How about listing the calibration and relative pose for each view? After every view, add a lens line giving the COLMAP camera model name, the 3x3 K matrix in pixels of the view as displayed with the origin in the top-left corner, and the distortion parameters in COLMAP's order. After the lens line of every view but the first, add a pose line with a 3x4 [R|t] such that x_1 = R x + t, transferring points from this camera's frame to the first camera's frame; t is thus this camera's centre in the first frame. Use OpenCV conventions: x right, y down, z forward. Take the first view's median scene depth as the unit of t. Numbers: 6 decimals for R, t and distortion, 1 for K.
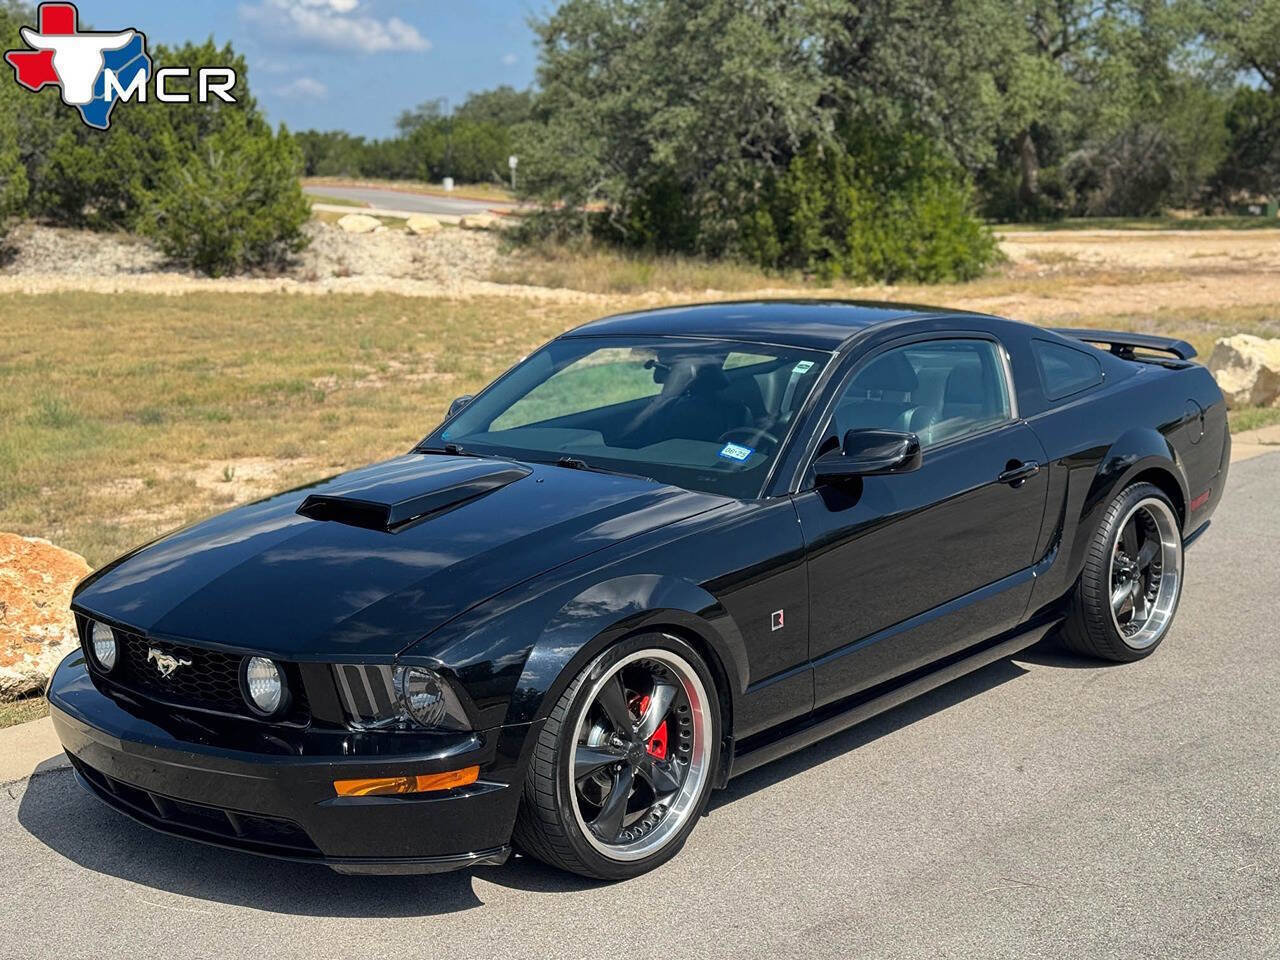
lens RADIAL K [[1844.1, 0, 640.0], [0, 1844.1, 480.0], [0, 0, 1]] dist [0.203491, -0.398824]
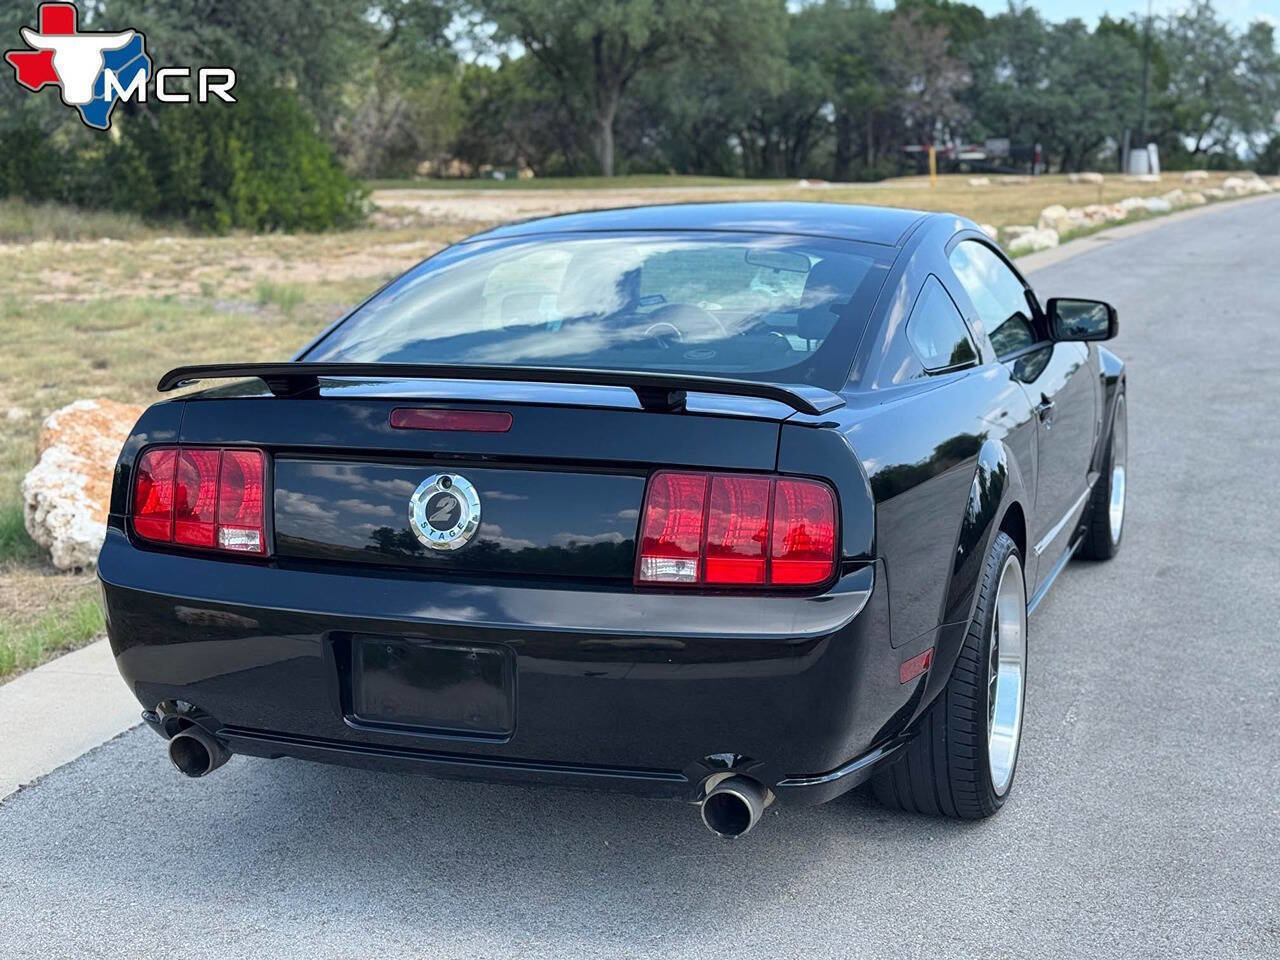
lens RADIAL K [[1844.1, 0, 640.0], [0, 1844.1, 480.0], [0, 0, 1]] dist [0.203491, -0.398824]
pose [[0.908425, -0.068731, 0.412358, -0.115403], [0.062488, 0.997635, 0.028624, 0.013139], [-0.413350, -0.000235, 0.910572, -0.022206]]
